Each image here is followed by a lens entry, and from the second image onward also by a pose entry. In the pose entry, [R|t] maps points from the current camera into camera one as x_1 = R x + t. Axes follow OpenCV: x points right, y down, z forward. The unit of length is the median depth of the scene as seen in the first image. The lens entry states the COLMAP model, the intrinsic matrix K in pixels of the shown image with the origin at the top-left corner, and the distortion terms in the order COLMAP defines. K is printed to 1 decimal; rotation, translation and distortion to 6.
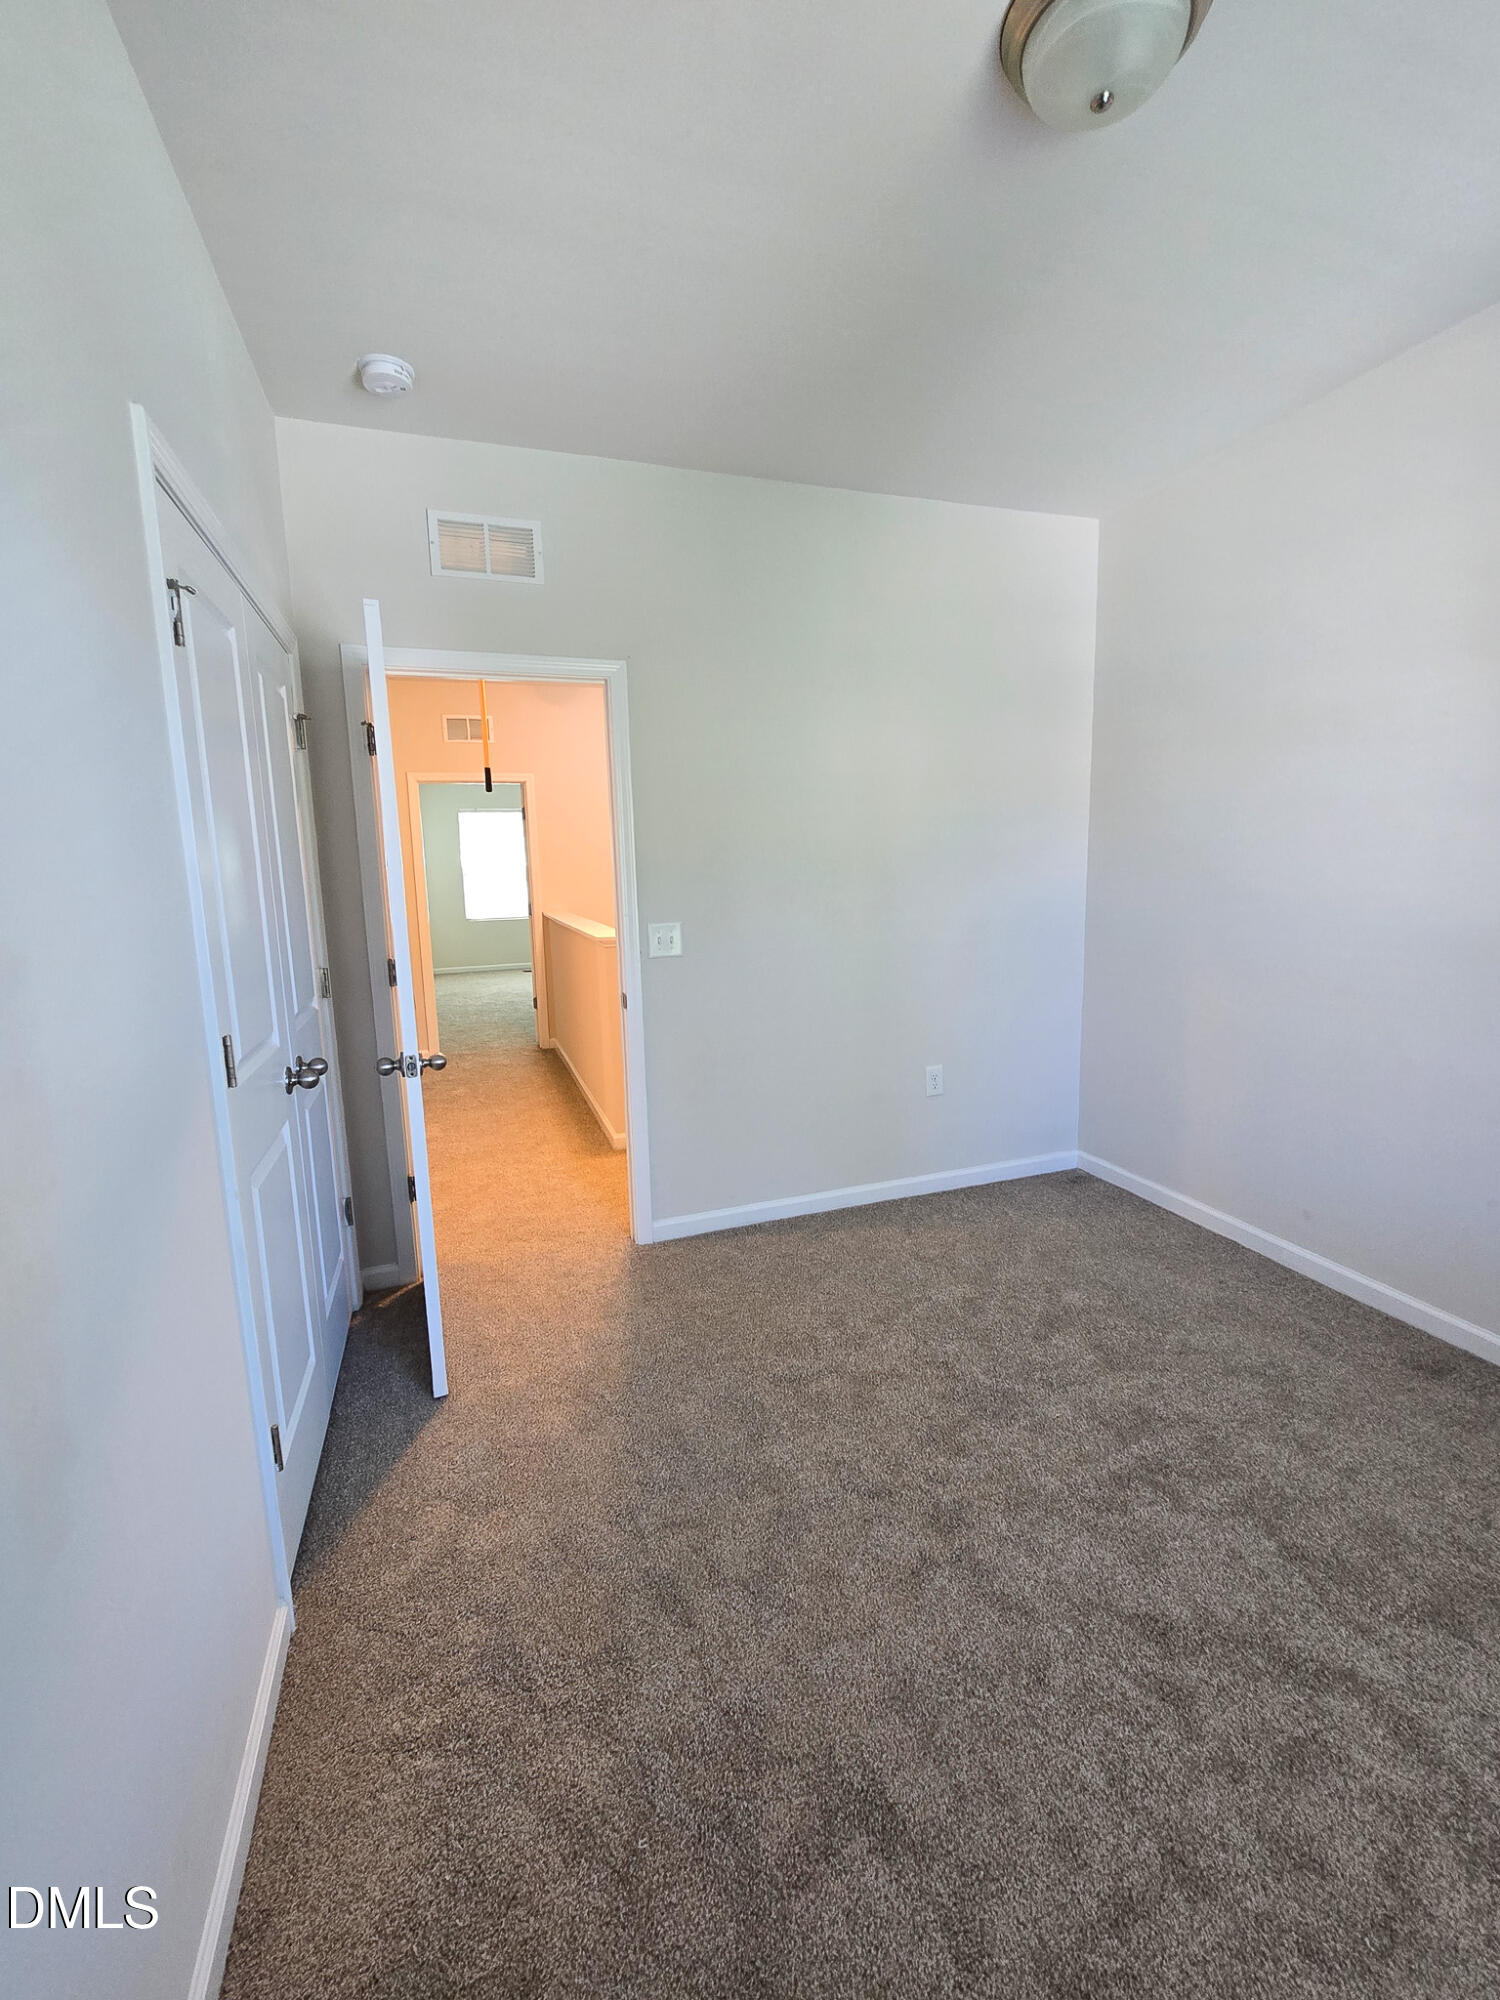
lens RADIAL K [[815.2, 0, 759.8], [0, 815.2, 994.5], [0, 0, 1]] dist [-0.001692, -0.001119]
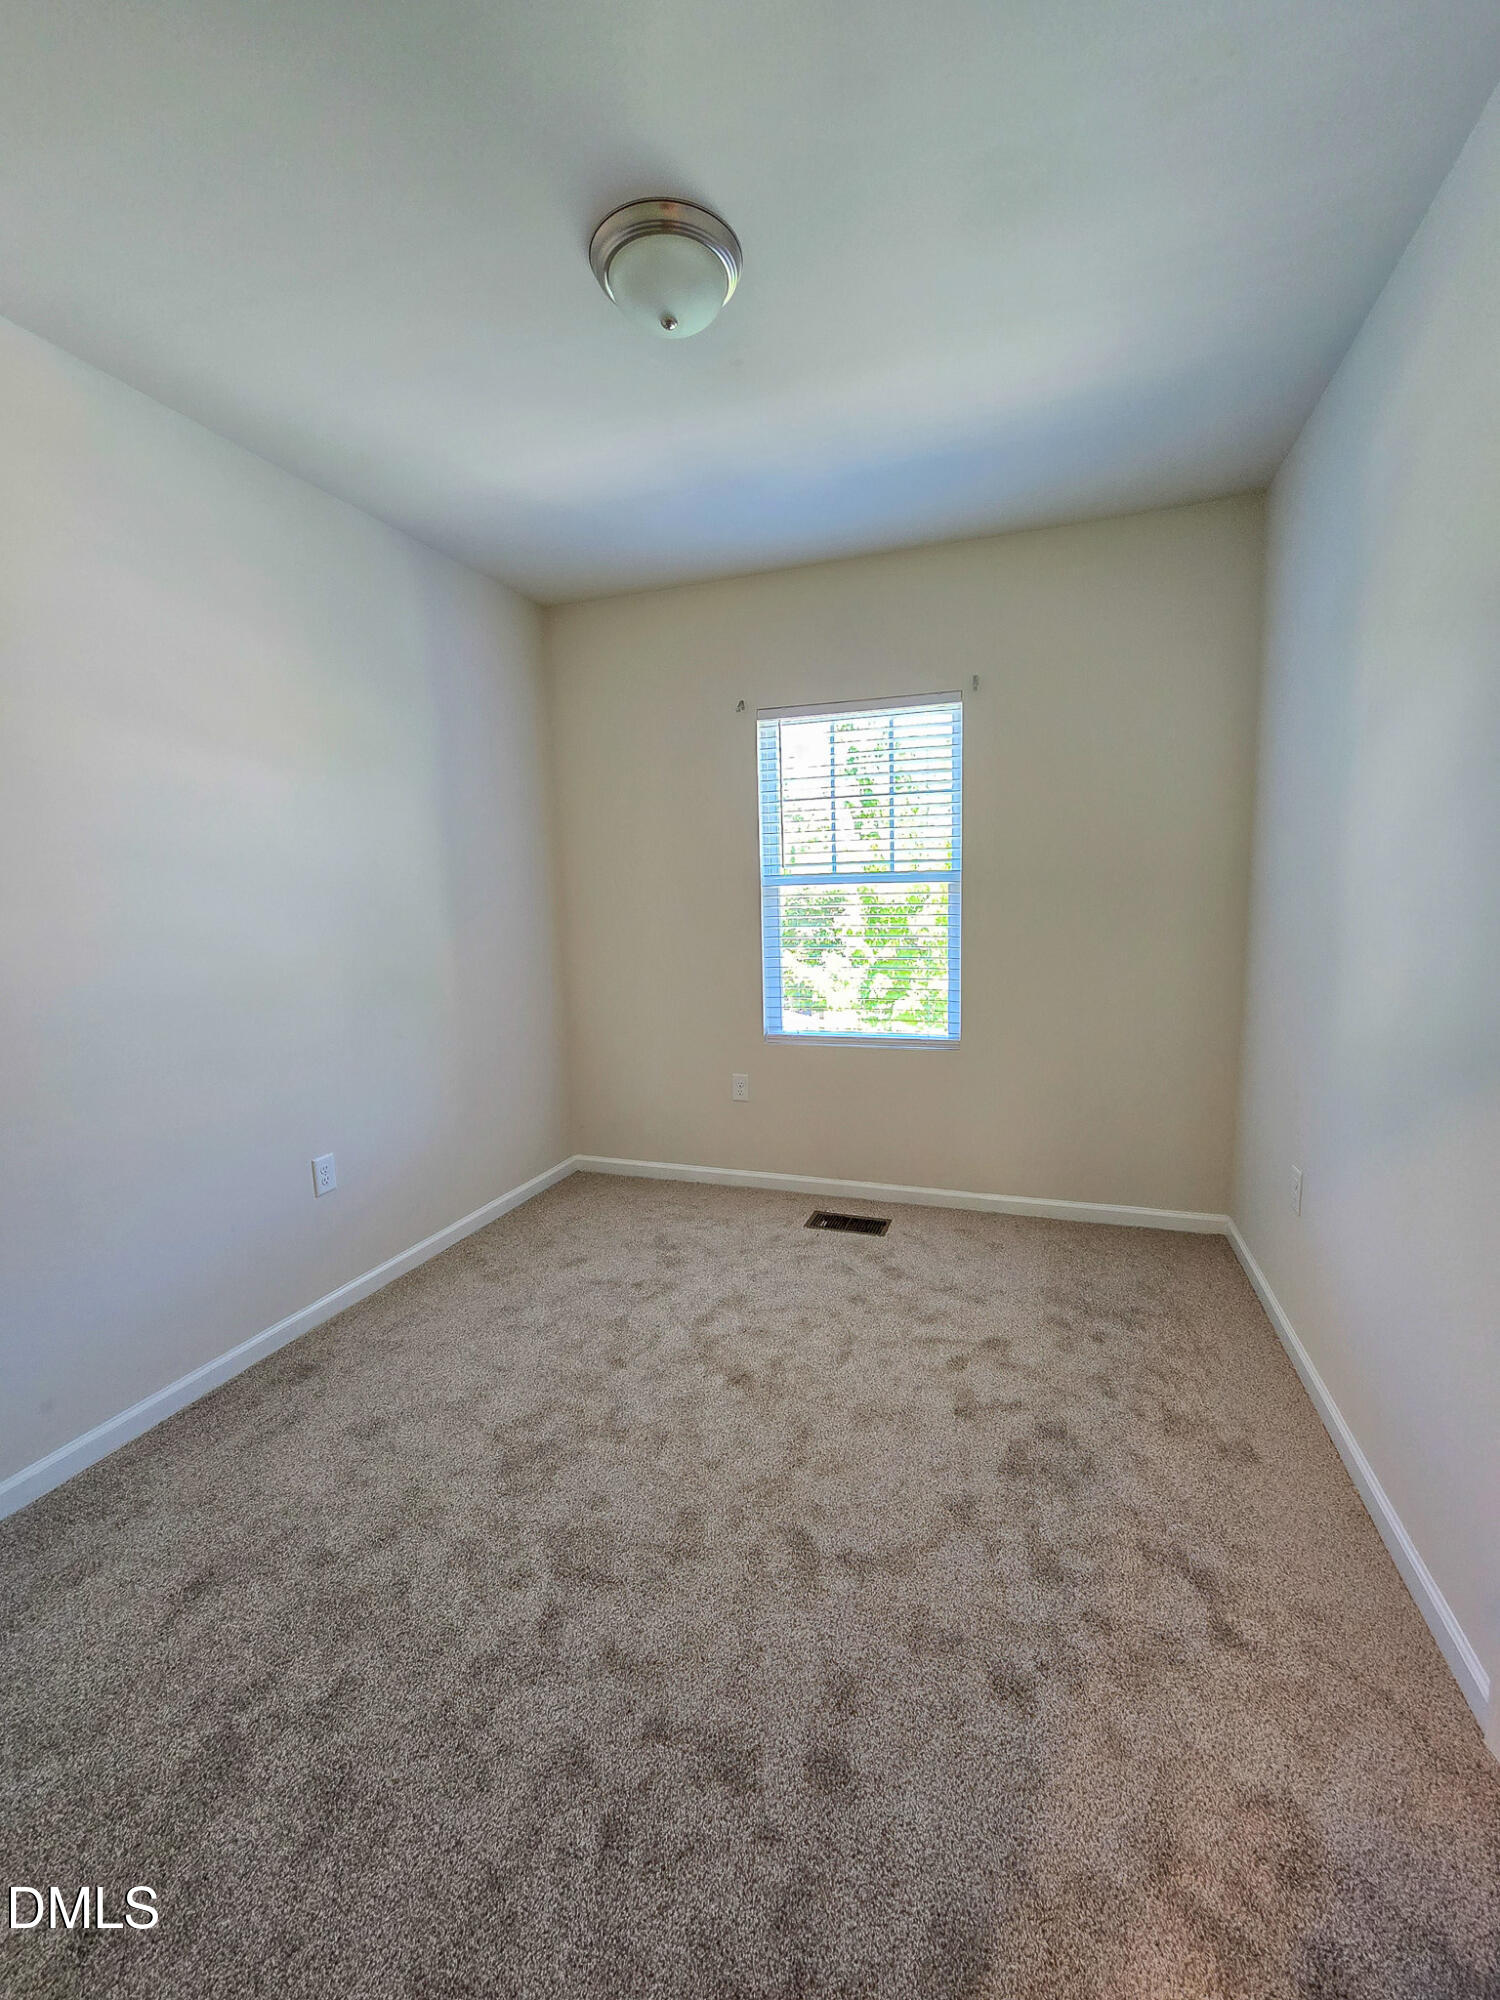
lens RADIAL K [[821.0, 0, 756.3], [0, 821.0, 994.6], [0, 0, 1]] dist [-0.002158, -0.000524]
pose [[-0.770664, -0.037770, 0.636121, -0.513183], [0.146876, 0.960836, 0.234992, -0.305152], [-0.620084, 0.274531, -0.734935, 1.943463]]
